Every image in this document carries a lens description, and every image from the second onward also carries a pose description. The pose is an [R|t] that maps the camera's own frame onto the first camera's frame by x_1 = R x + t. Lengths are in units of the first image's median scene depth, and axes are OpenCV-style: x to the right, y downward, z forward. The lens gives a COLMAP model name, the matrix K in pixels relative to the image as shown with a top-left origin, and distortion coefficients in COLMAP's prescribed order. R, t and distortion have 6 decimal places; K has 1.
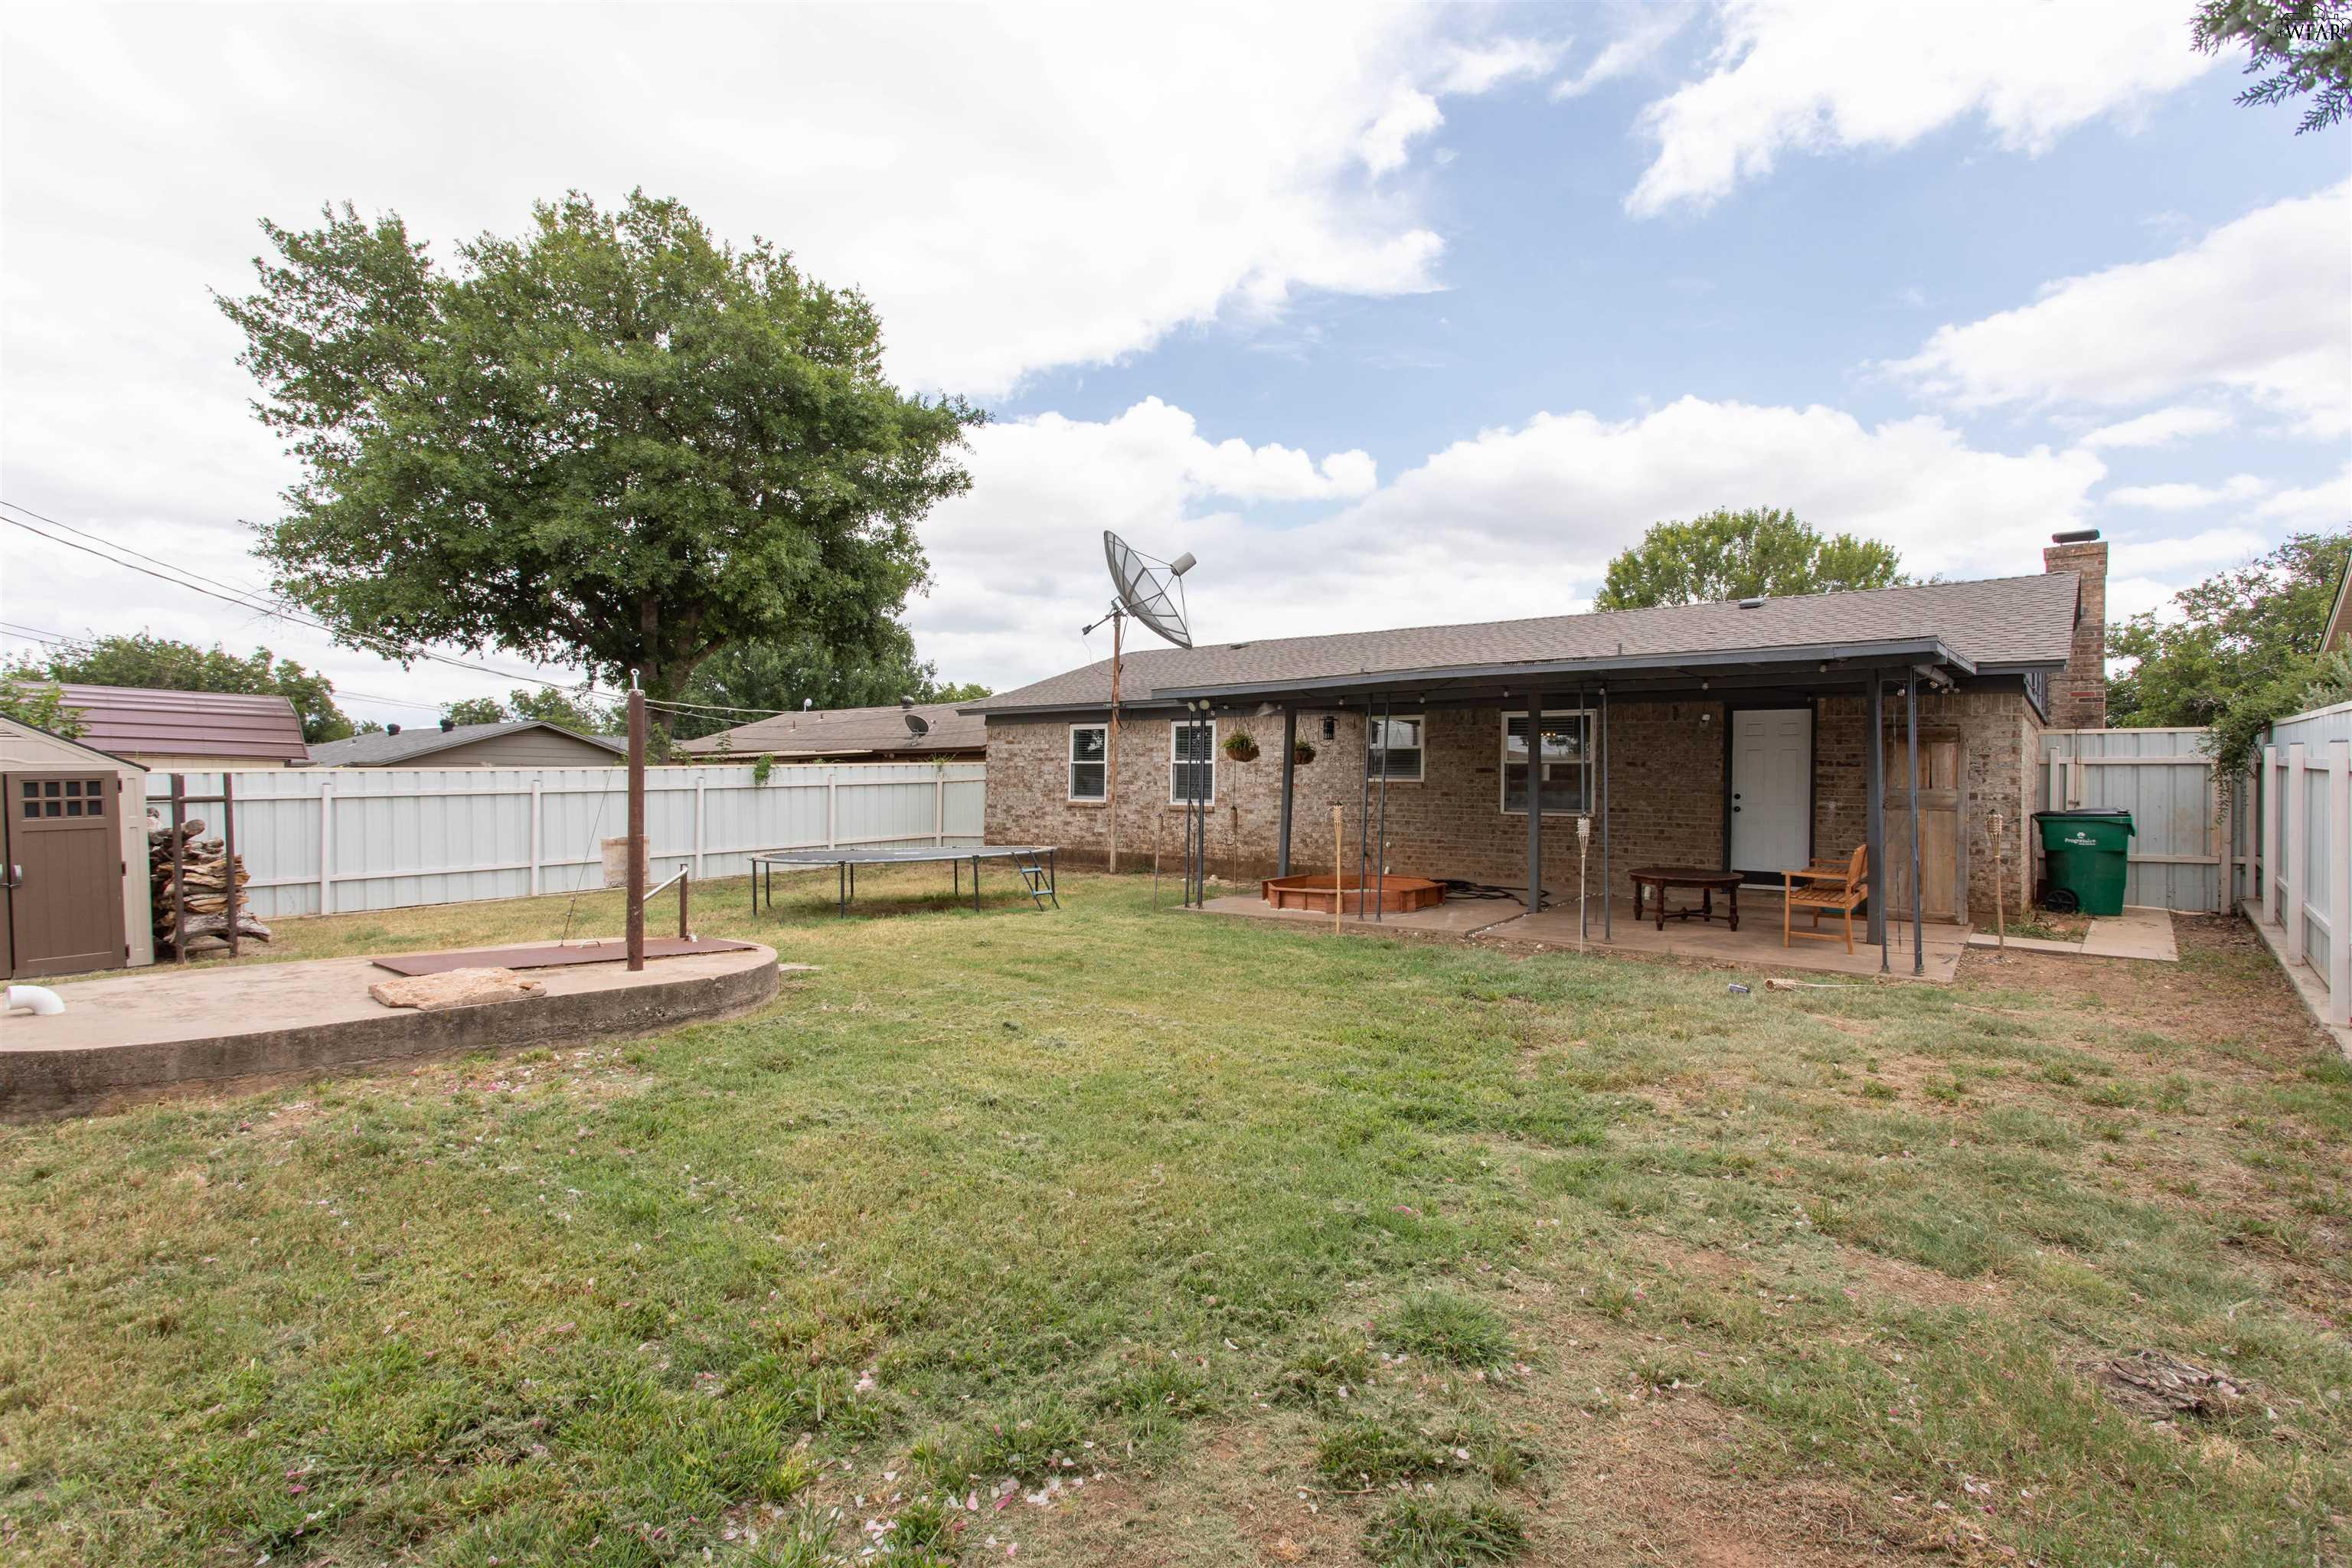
lens RADIAL K [[1116.3, 0, 1176.2], [0, 1116.3, 786.1], [0, 0, 1]] dist [0.006060, 0.000131]
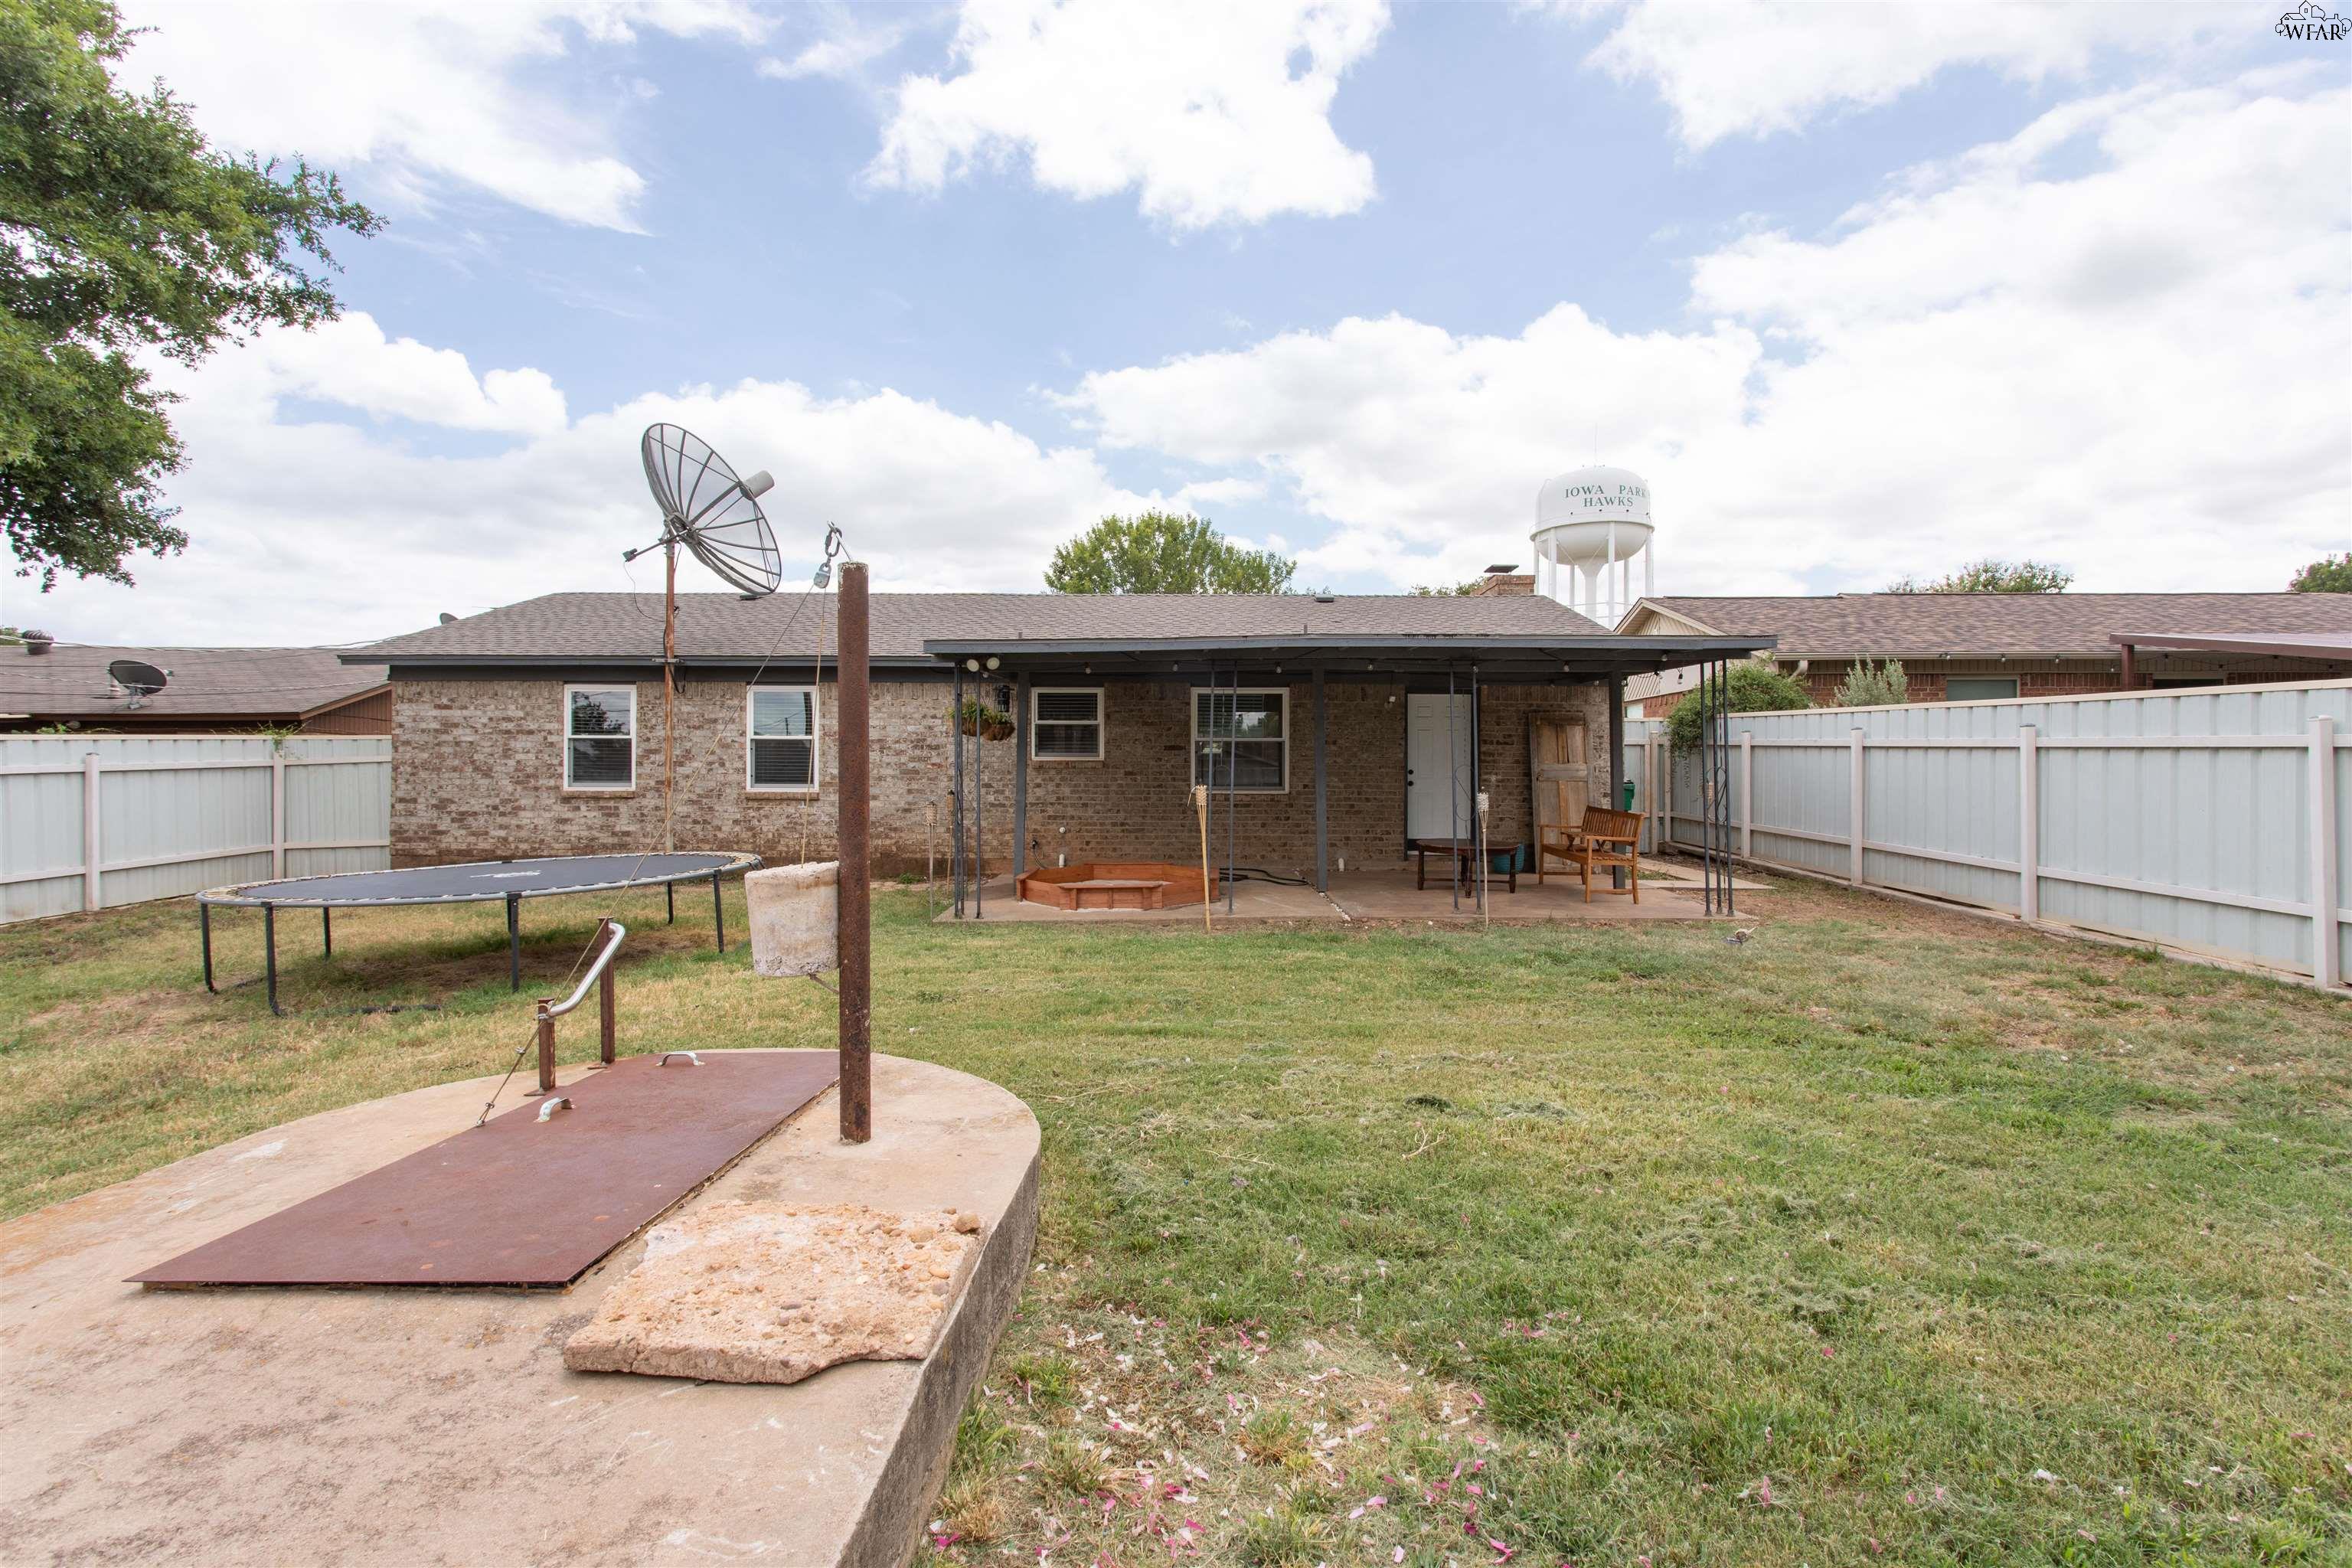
lens RADIAL K [[1116.3, 0, 1184.2], [0, 1116.3, 767.7], [0, 0, 1]] dist [0.006060, 0.000131]
pose [[0.777620, -0.007304, 0.628692, -0.250992], [0.007856, 0.999967, 0.001901, 0.000884], [-0.628685, 0.003461, 0.777652, 0.196326]]
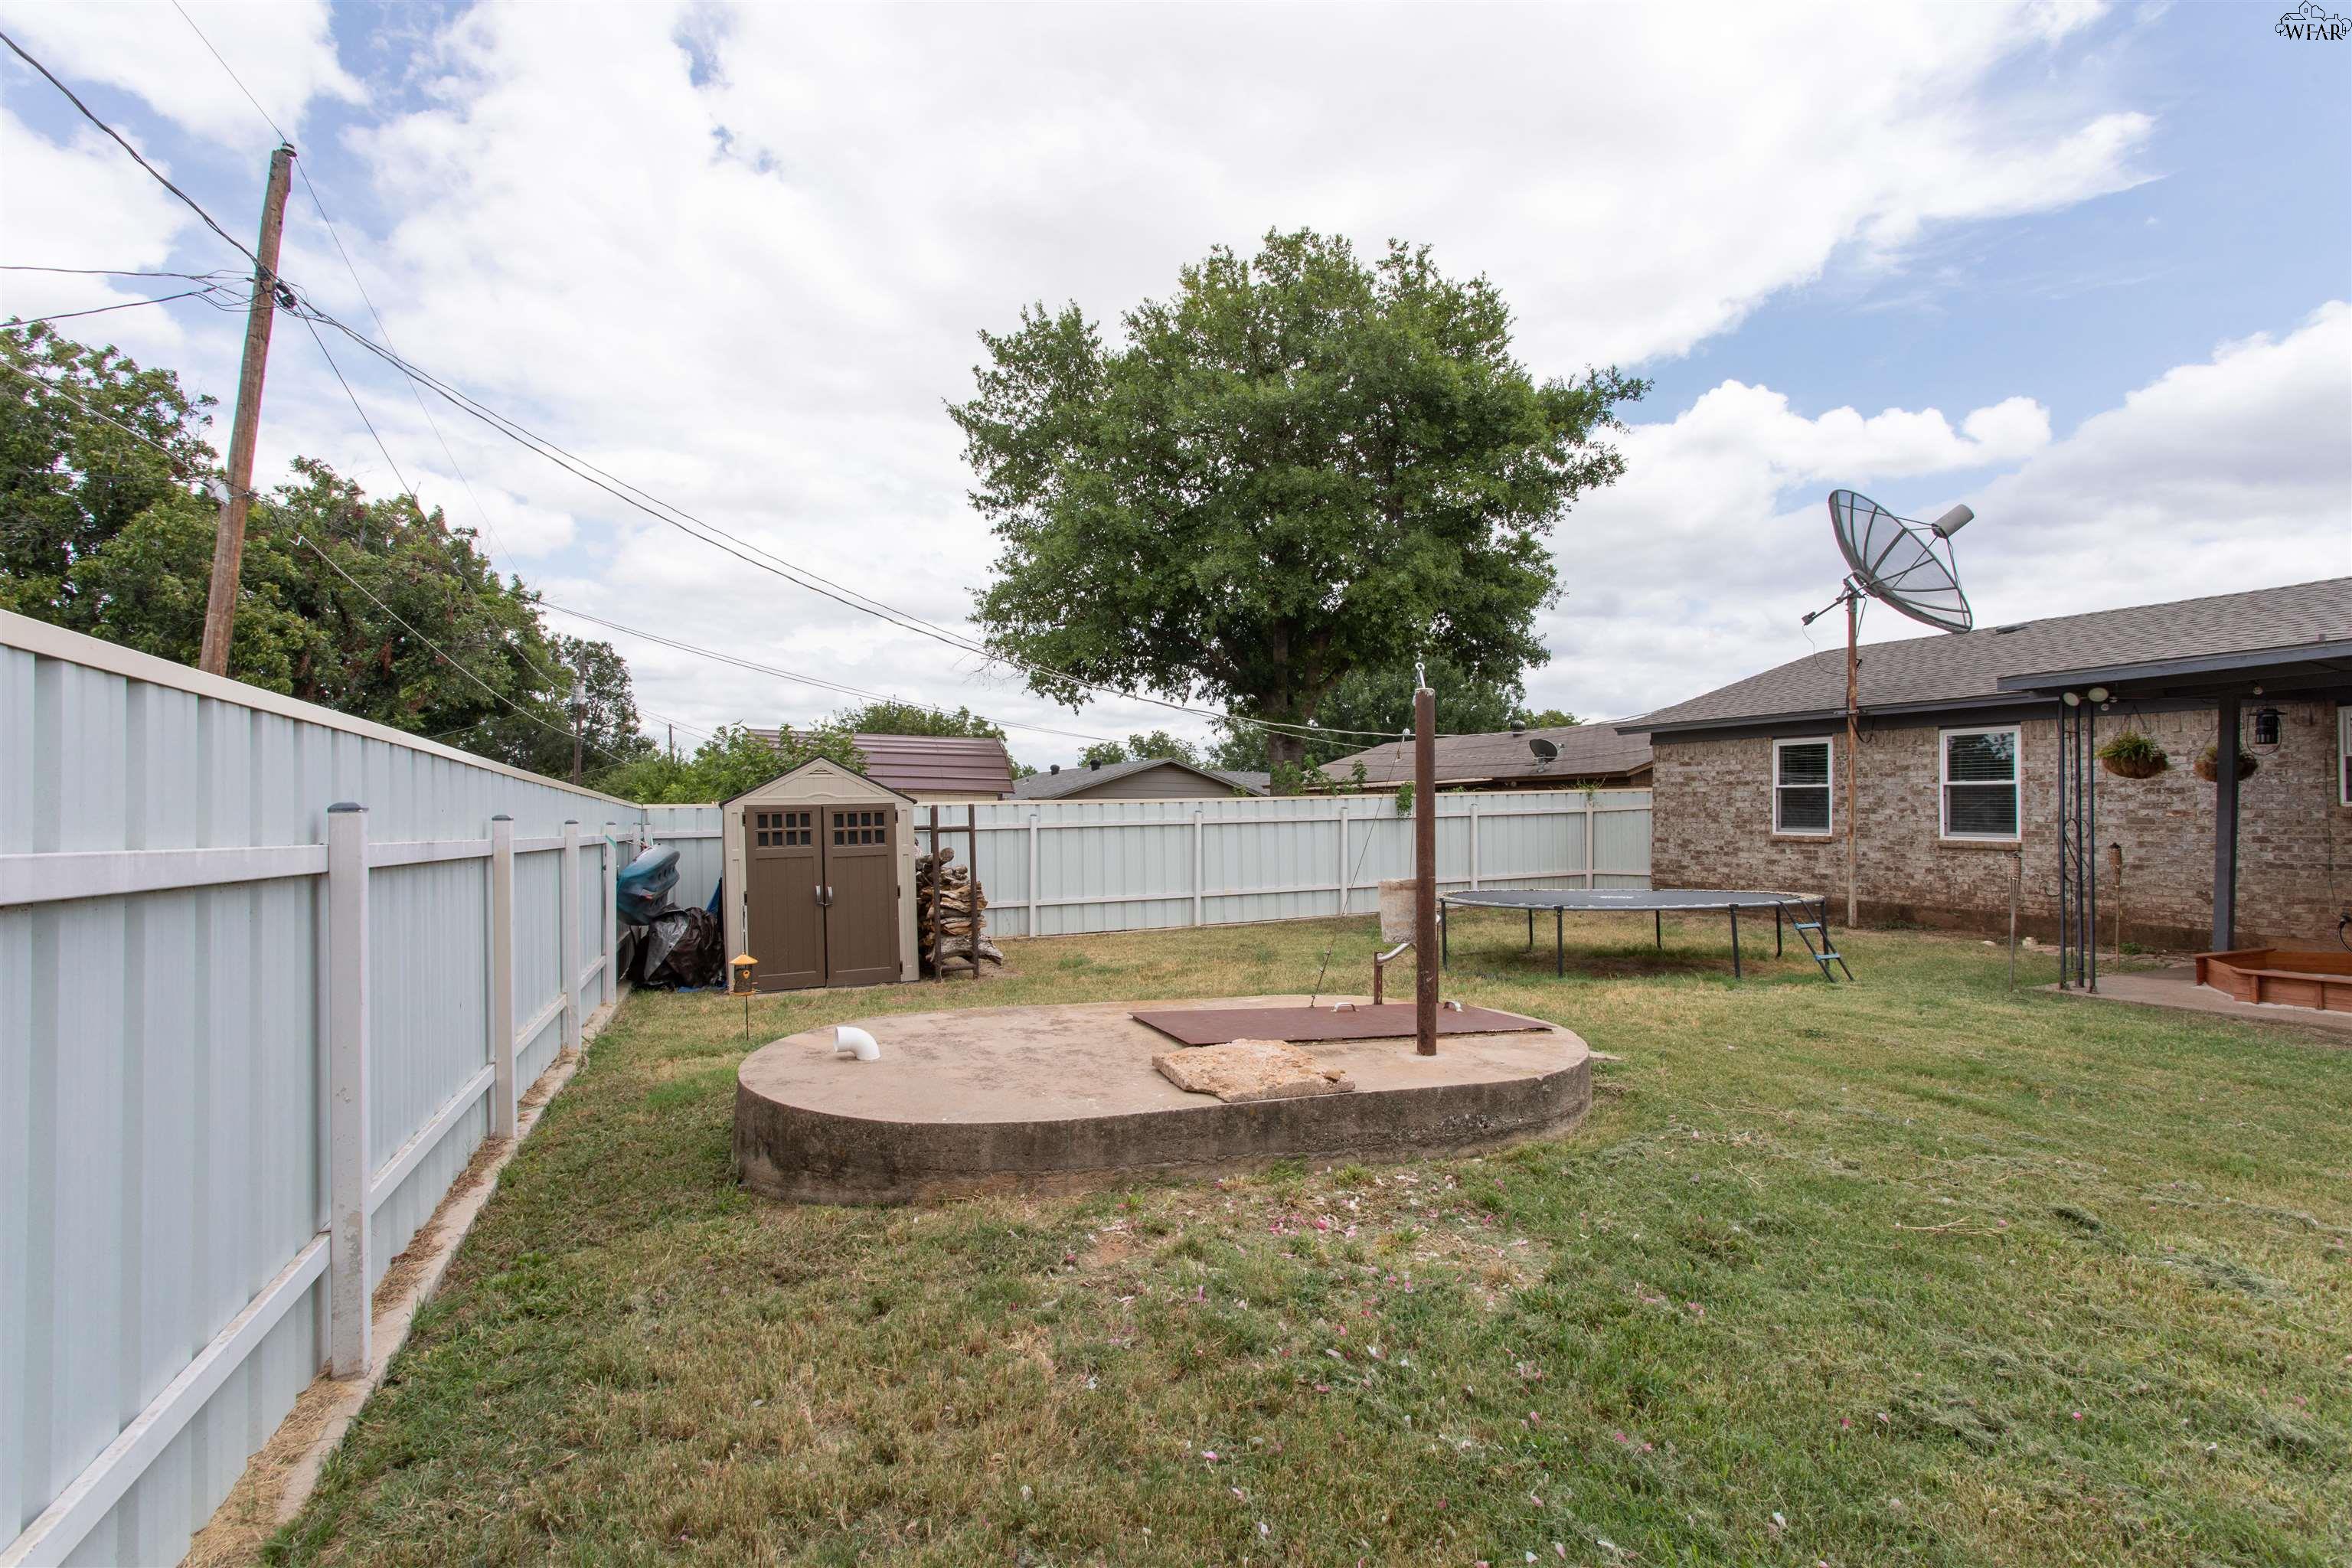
lens RADIAL K [[1116.3, 0, 1175.4], [0, 1116.3, 784.6], [0, 0, 1]] dist [0.006060, 0.000131]
pose [[0.882016, -0.016402, -0.470934, -0.101211], [0.002384, 0.999537, -0.030347, 0.001142], [0.471214, 0.025644, 0.881646, 0.089103]]
